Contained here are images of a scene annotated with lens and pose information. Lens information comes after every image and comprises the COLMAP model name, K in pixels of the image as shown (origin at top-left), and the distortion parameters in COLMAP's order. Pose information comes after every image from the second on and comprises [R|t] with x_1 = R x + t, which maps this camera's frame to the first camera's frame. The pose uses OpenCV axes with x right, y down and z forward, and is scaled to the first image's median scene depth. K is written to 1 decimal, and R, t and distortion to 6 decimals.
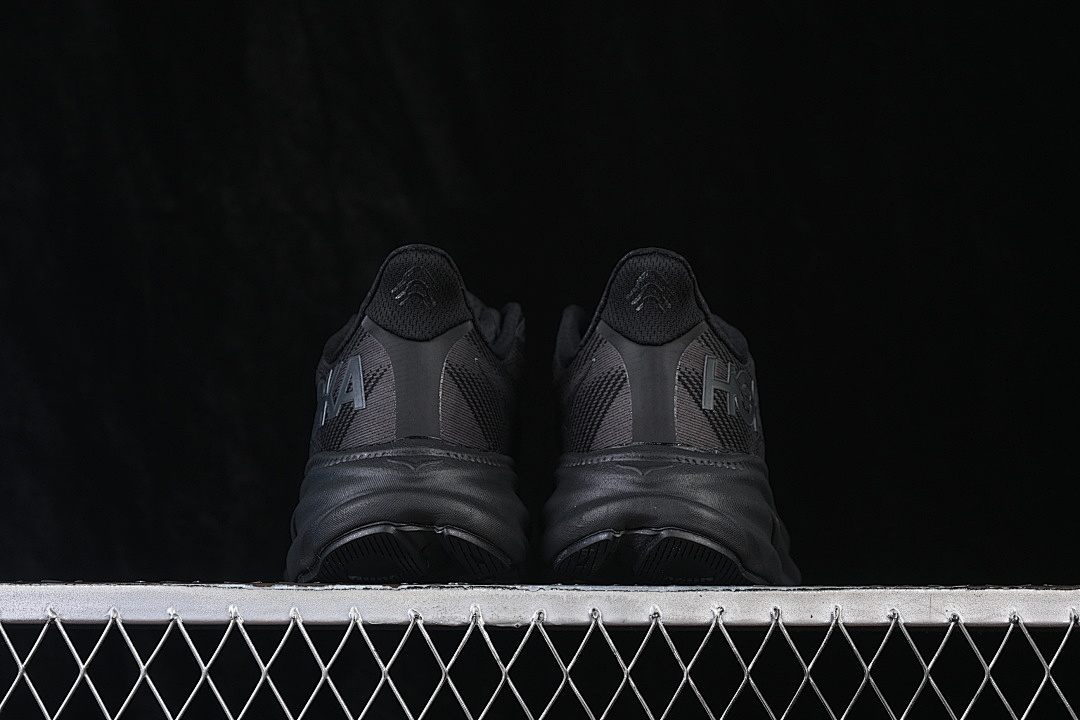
lens RADIAL K [[2335.2, 0, 540.0], [0, 2335.2, 360.0], [0, 0, 1]] dist [0.060199, -0.313285]
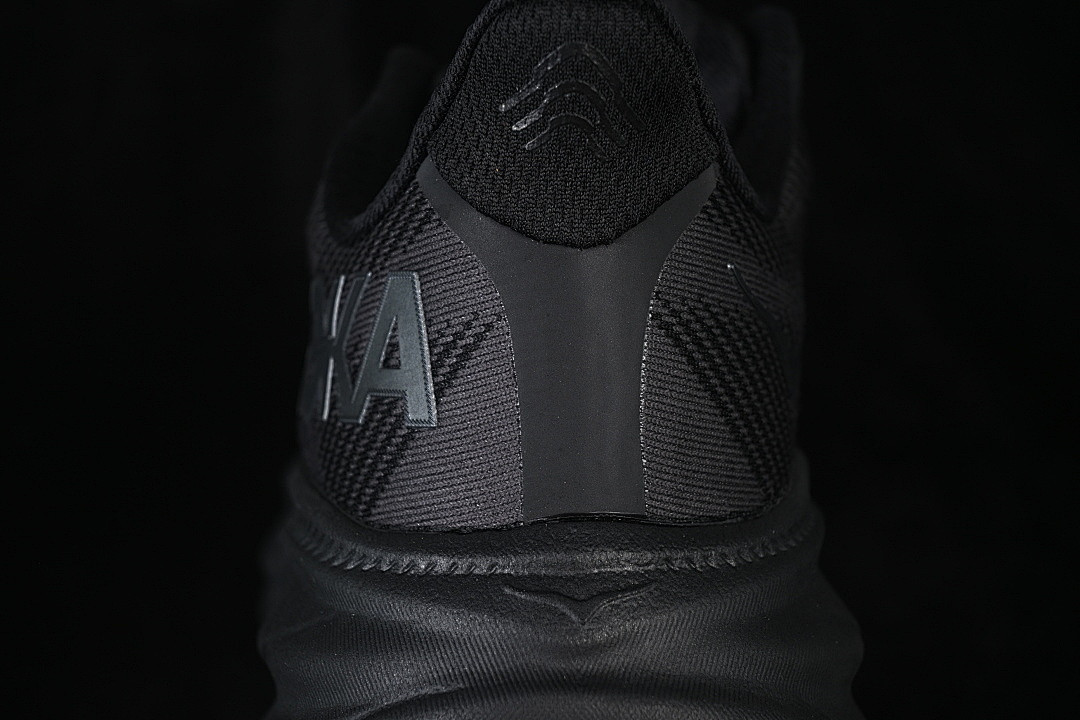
lens RADIAL K [[2335.2, 0, 540.0], [0, 2335.2, 360.0], [0, 0, 1]] dist [0.060199, -0.313285]
pose [[0.999748, -0.014152, -0.017451, -0.051933], [0.018619, 0.956564, 0.290928, -0.095544], [0.012576, -0.291179, 0.956586, 0.650837]]
